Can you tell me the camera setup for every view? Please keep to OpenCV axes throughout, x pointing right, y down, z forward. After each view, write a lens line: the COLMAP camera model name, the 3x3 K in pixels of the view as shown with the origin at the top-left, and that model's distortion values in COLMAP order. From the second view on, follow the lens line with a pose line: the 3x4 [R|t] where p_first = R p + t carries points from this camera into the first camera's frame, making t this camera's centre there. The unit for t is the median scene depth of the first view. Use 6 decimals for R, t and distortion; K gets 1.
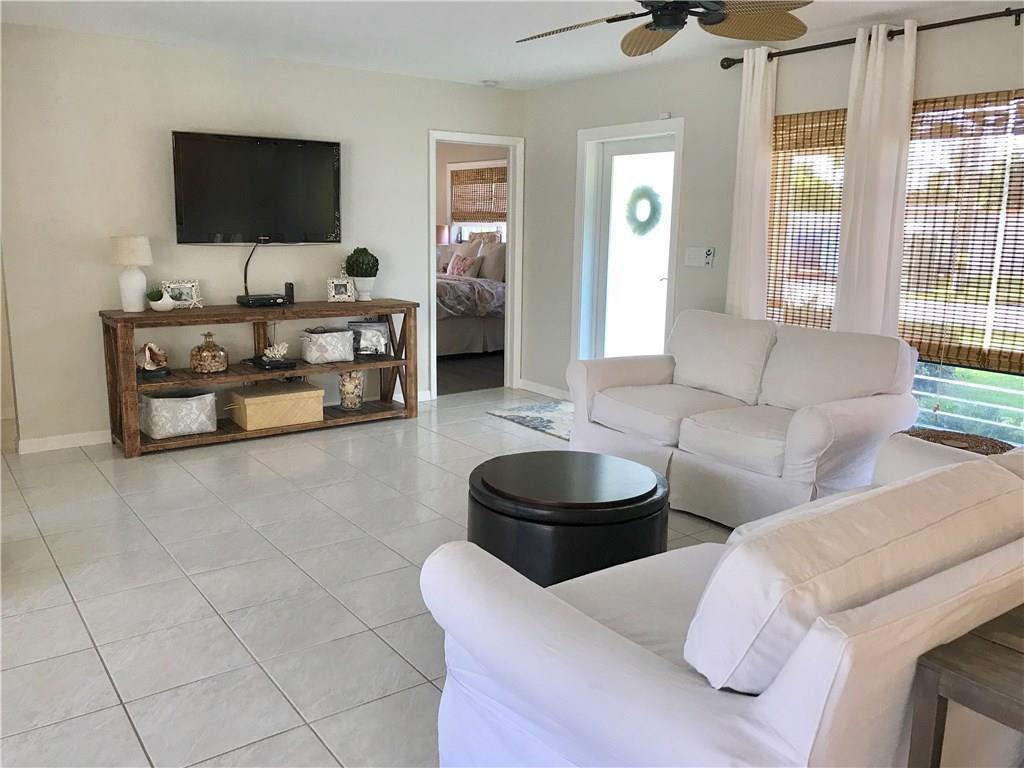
lens RADIAL K [[837.4, 0, 512.0], [0, 837.4, 384.0], [0, 0, 1]] dist [0.008031, -0.010983]
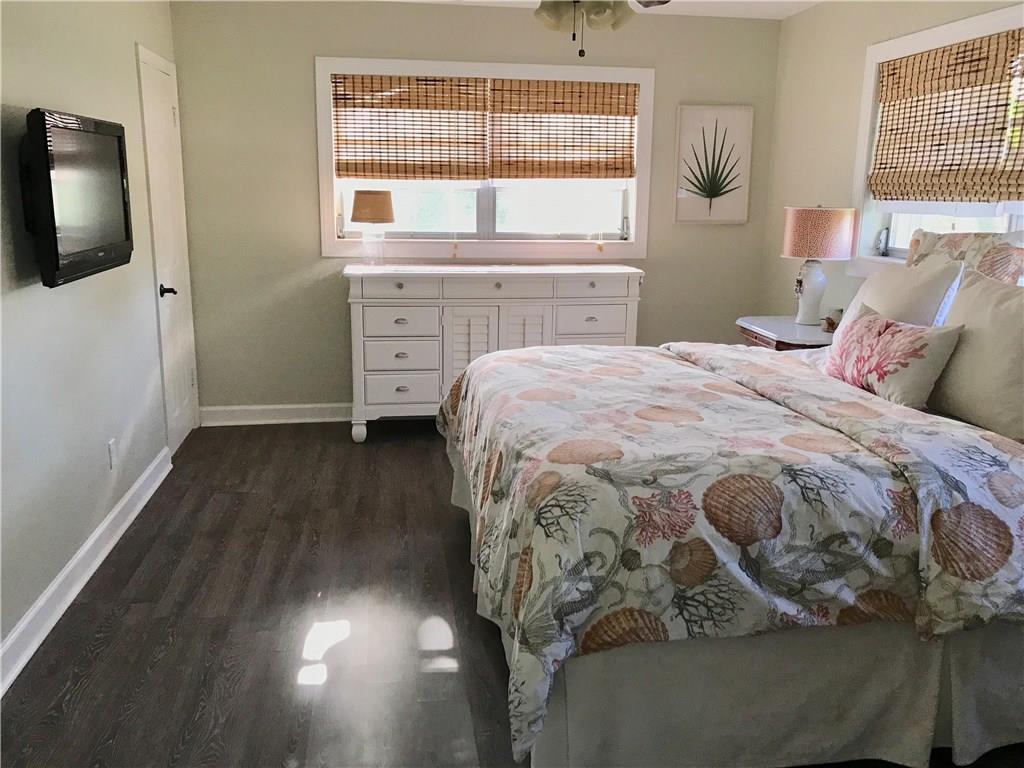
lens RADIAL K [[837.4, 0, 512.0], [0, 837.4, 384.0], [0, 0, 1]] dist [0.008031, -0.010983]
pose [[0.885707, 0.099658, -0.453422, -0.037944], [-0.086654, 0.995012, 0.049426, -0.132051], [0.456086, -0.004486, 0.889924, 0.672699]]
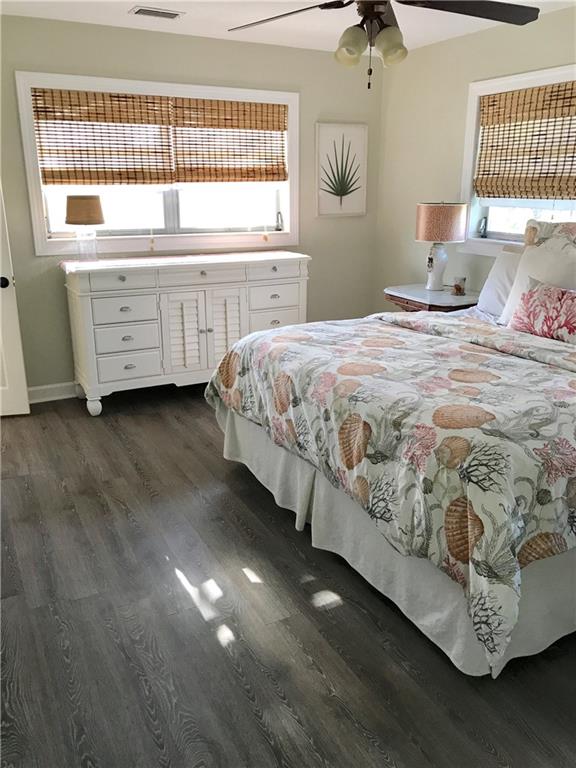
lens RADIAL K [[628.1, 0, 296.2], [0, 628.1, 384.7], [0, 0, 1]] dist [0.008031, -0.010983]
pose [[0.991069, 0.026316, -0.130729, -0.146833], [-0.010670, 0.992840, 0.118973, -0.139959], [0.132924, -0.116516, 0.984254, 0.664299]]
